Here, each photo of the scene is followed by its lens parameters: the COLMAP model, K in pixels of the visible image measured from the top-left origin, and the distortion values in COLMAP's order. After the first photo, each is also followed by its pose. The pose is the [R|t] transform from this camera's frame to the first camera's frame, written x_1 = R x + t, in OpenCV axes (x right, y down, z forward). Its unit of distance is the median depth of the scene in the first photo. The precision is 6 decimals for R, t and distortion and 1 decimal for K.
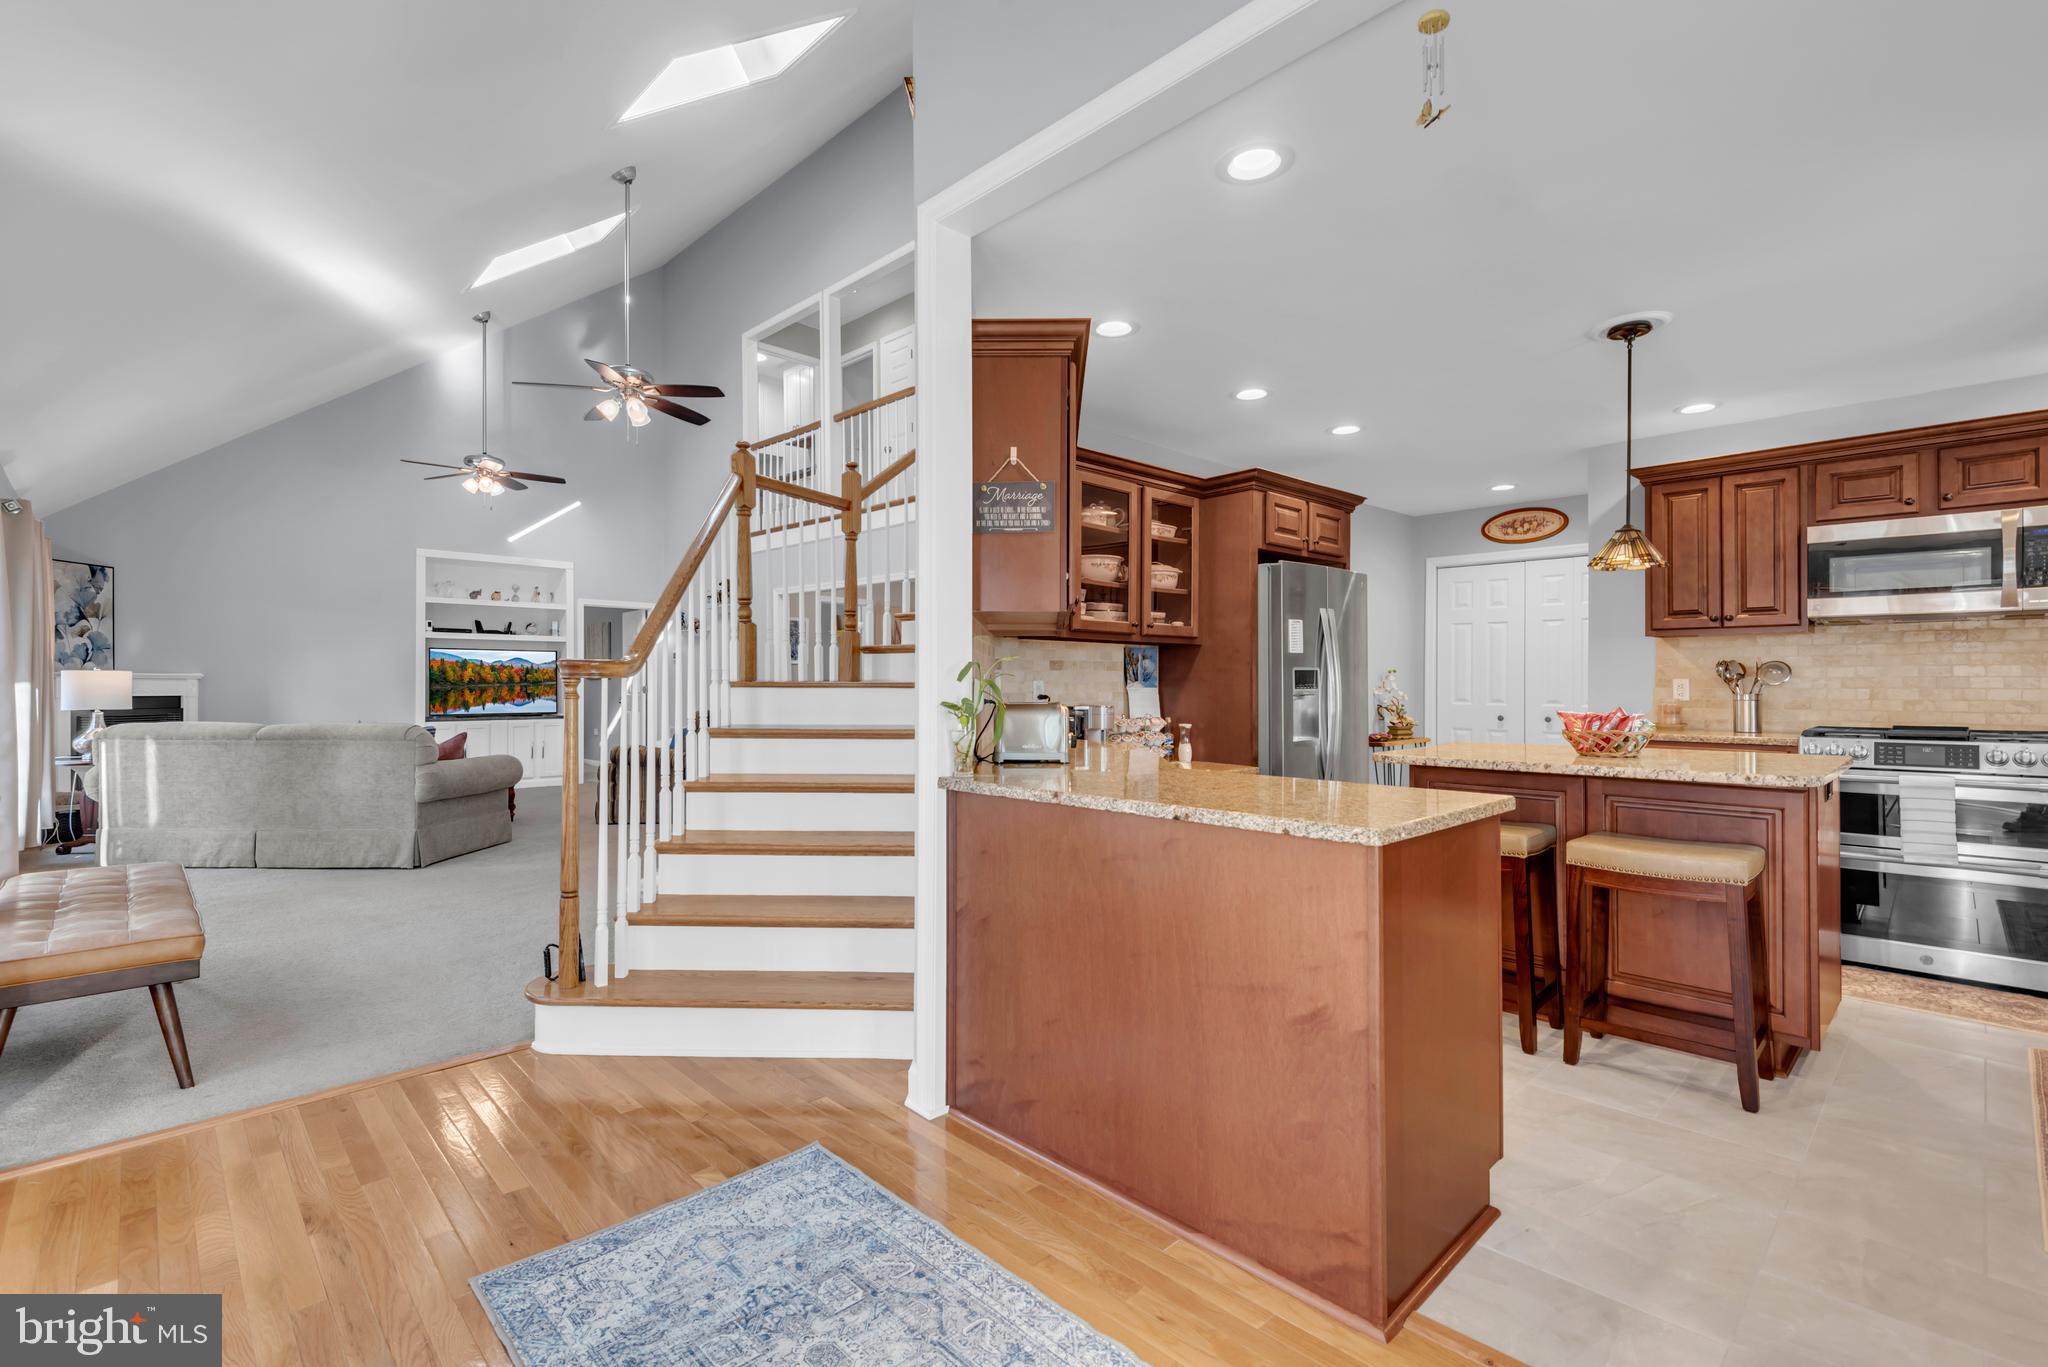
lens RADIAL K [[926.9, 0, 1005.0], [0, 926.9, 677.4], [0, 0, 1]] dist [0.021597, -0.008445]
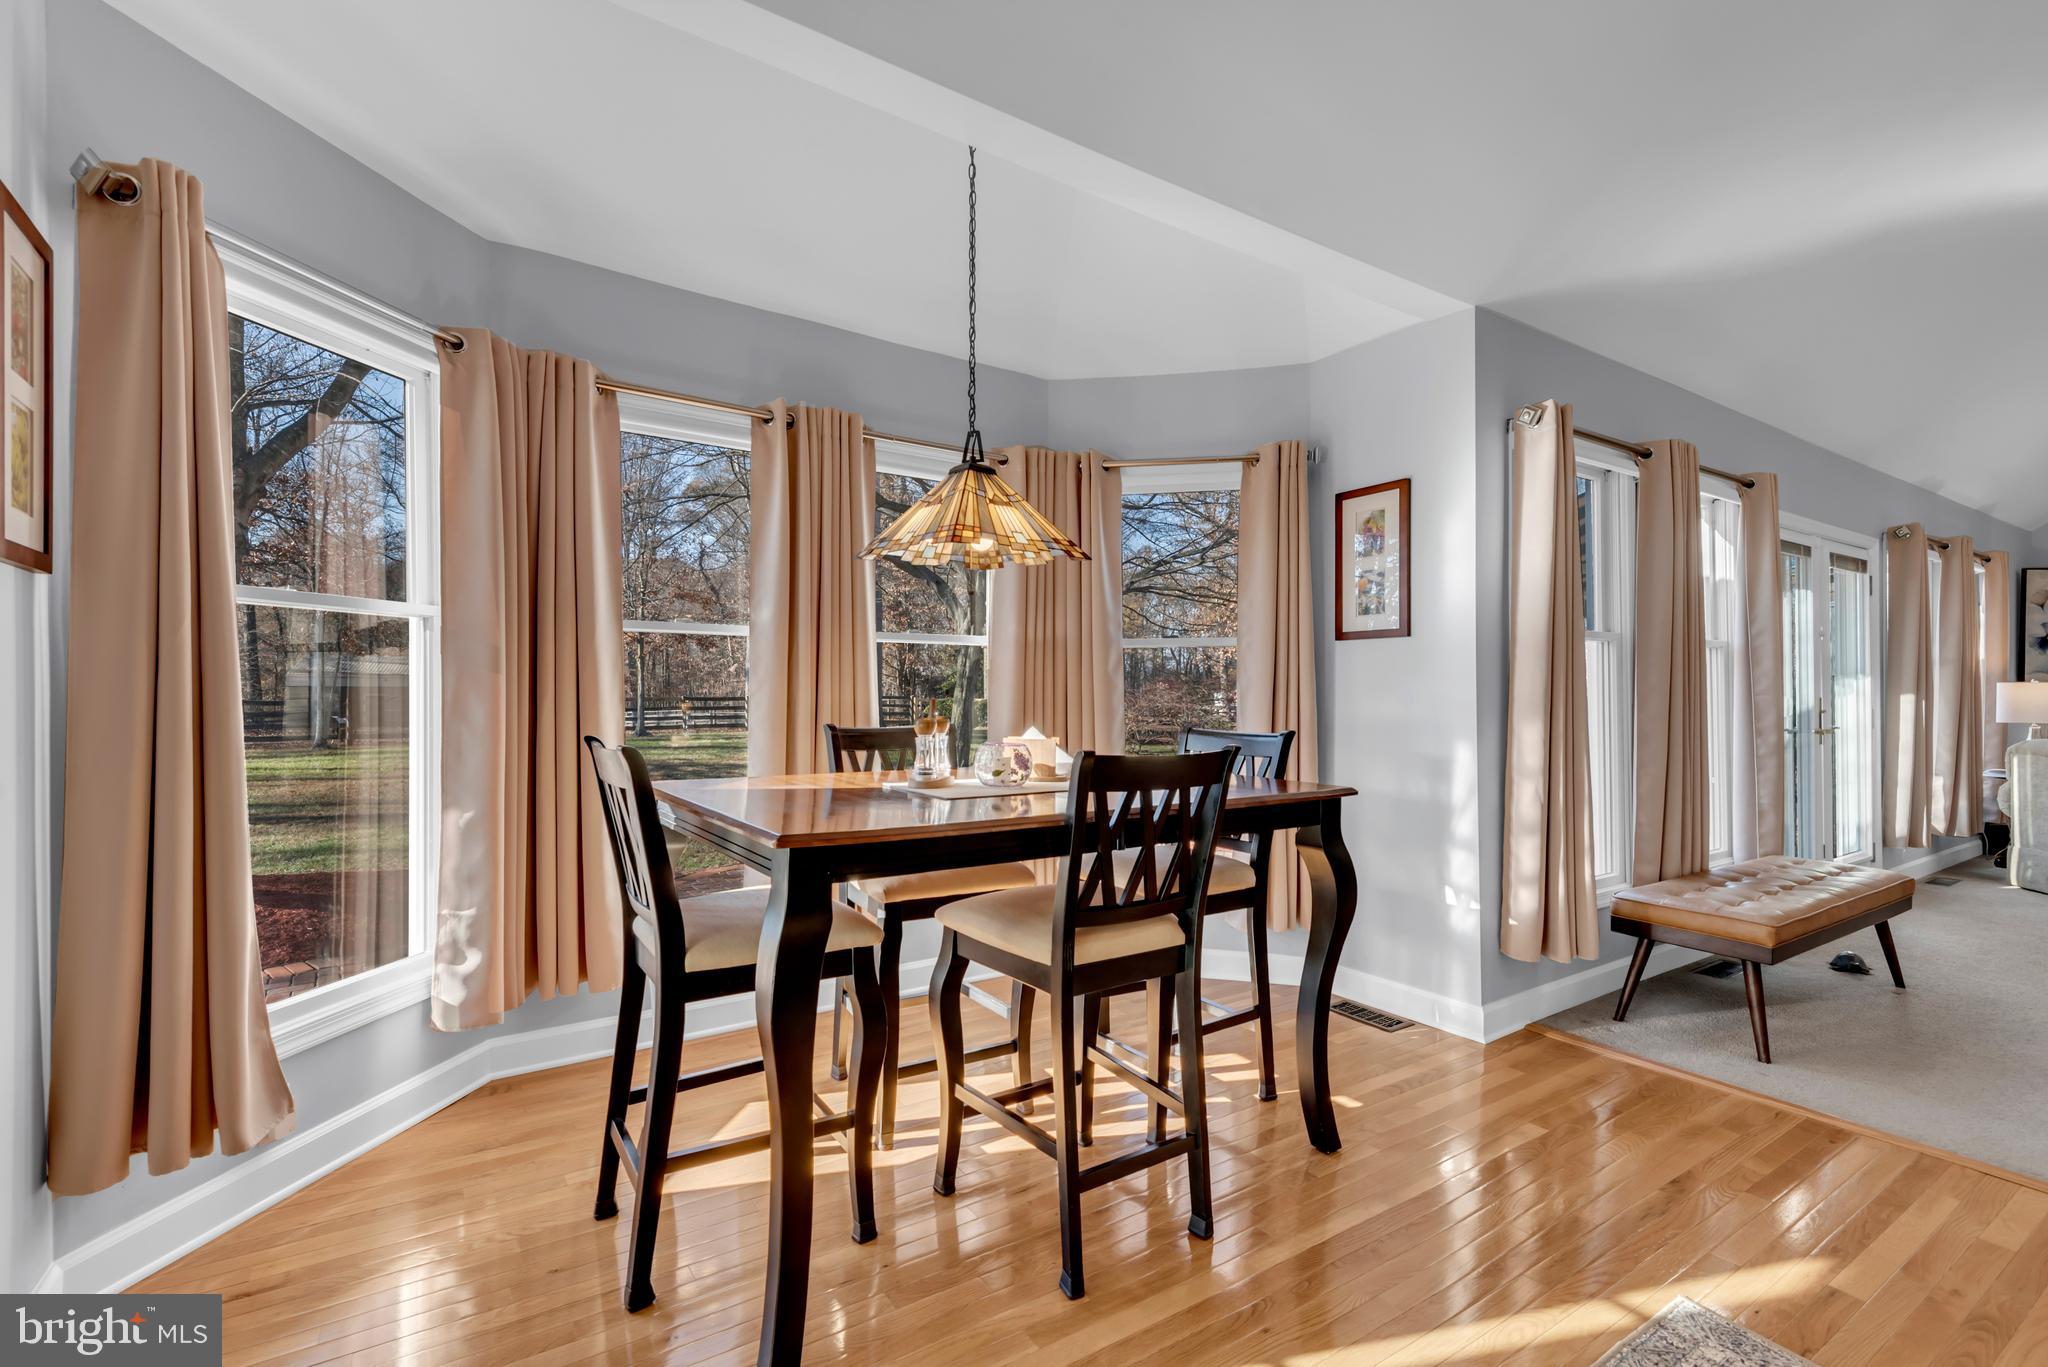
lens RADIAL K [[926.9, 0, 1024.8], [0, 926.9, 689.5], [0, 0, 1]] dist [0.021597, -0.008445]
pose [[-0.167319, 0.000110, -0.985903, 0.210750], [-0.001321, 0.999999, 0.000335, 0.000625], [0.985902, 0.001358, -0.167319, 0.194714]]
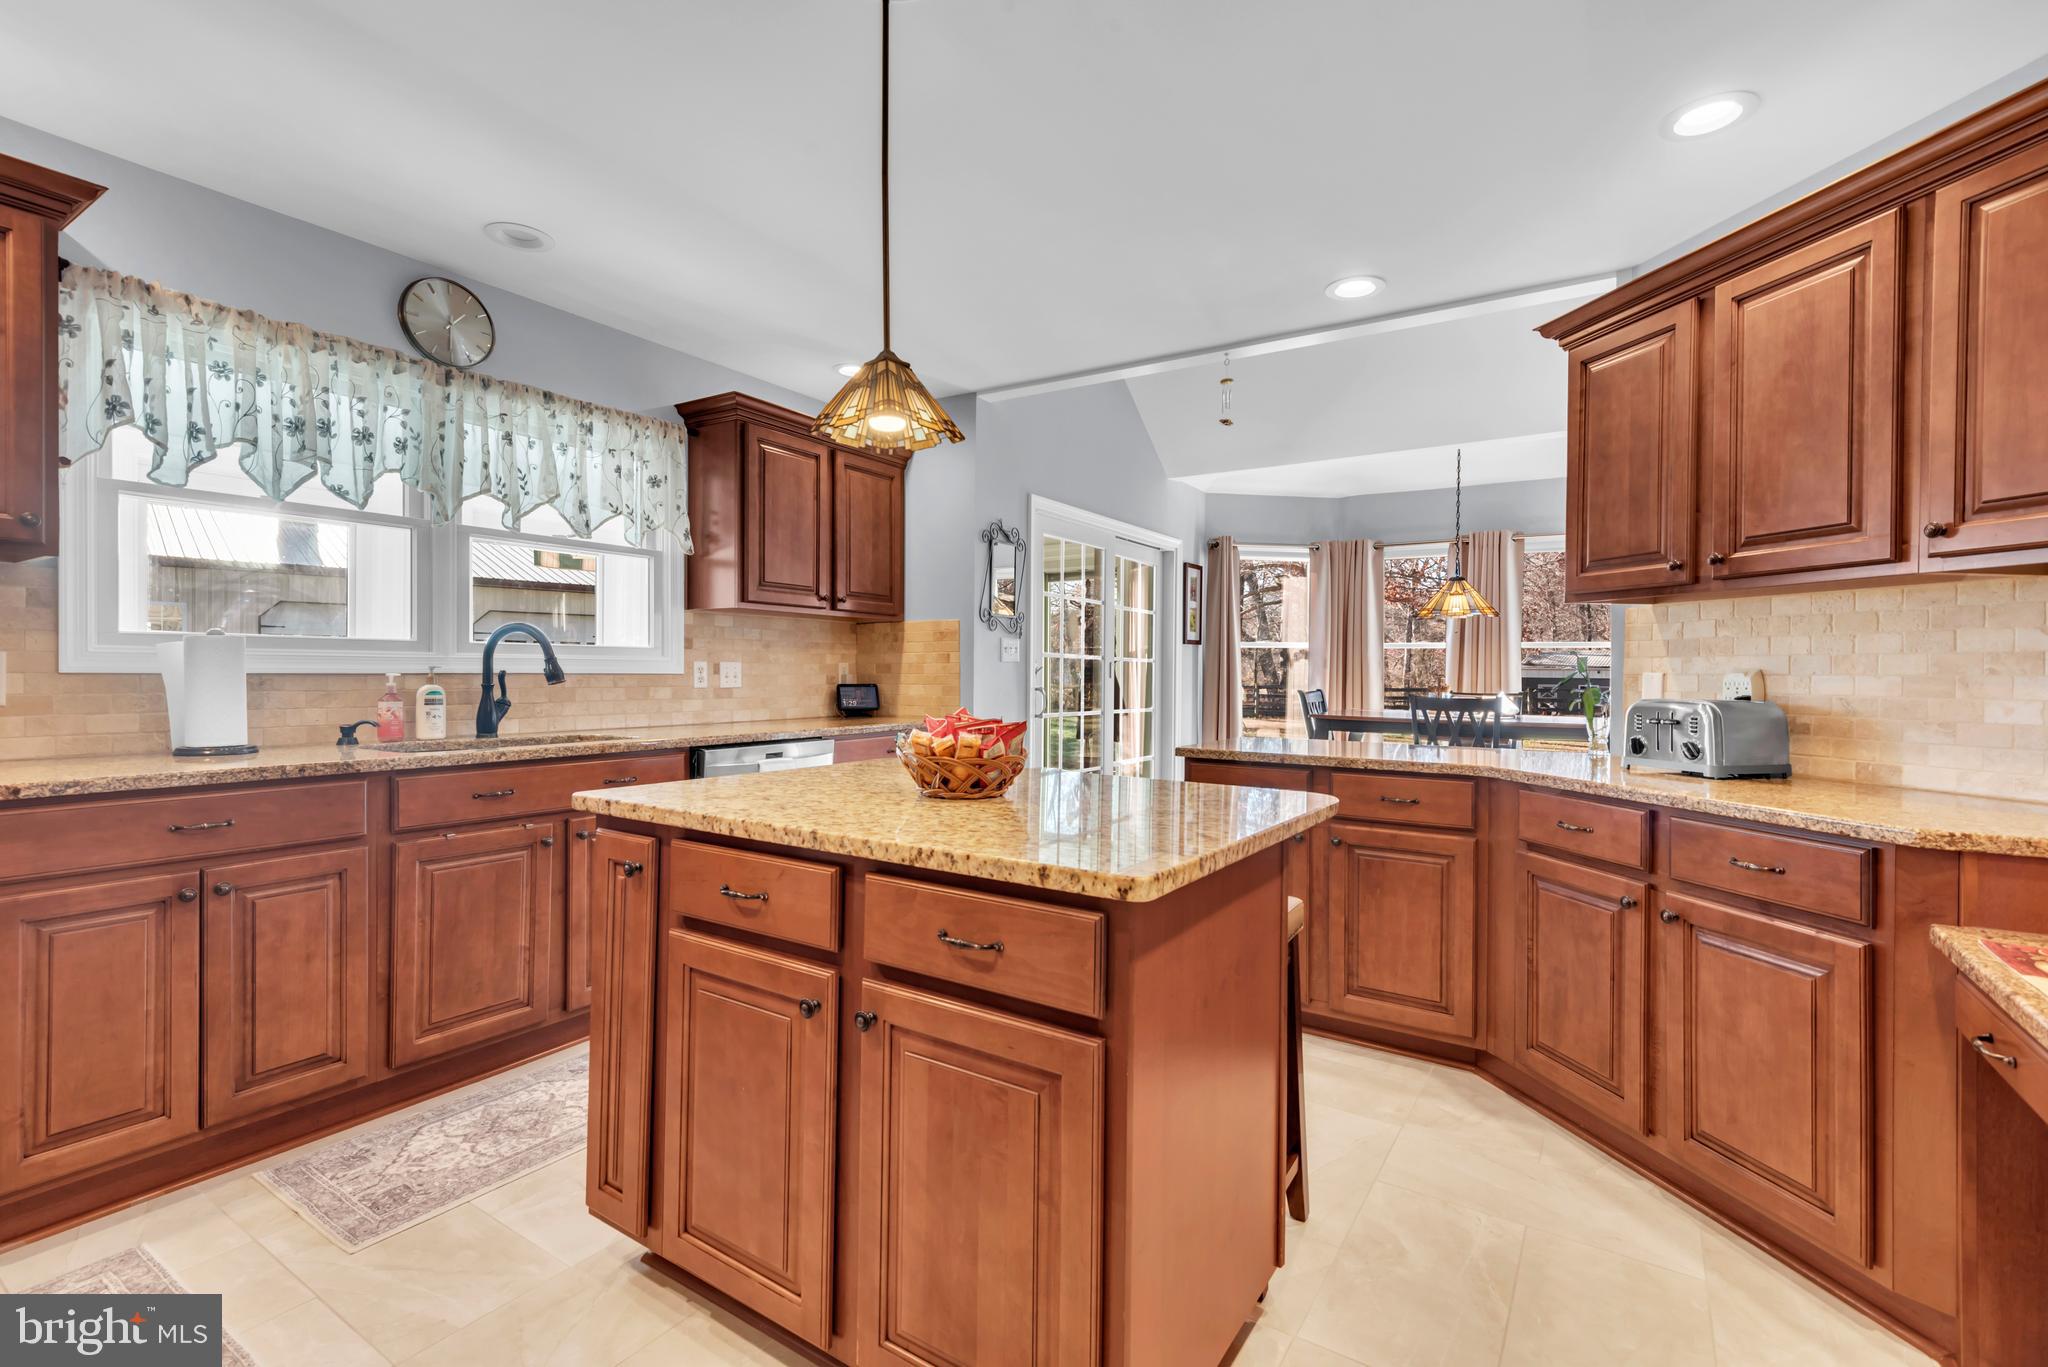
lens RADIAL K [[926.9, 0, 996.6], [0, 926.9, 660.2], [0, 0, 1]] dist [0.021597, -0.008445]
pose [[-0.979791, -0.010001, -0.199772, 0.514426], [-0.006846, 0.999841, -0.016478, 0.006918], [0.199905, -0.014777, -0.979704, 1.094366]]
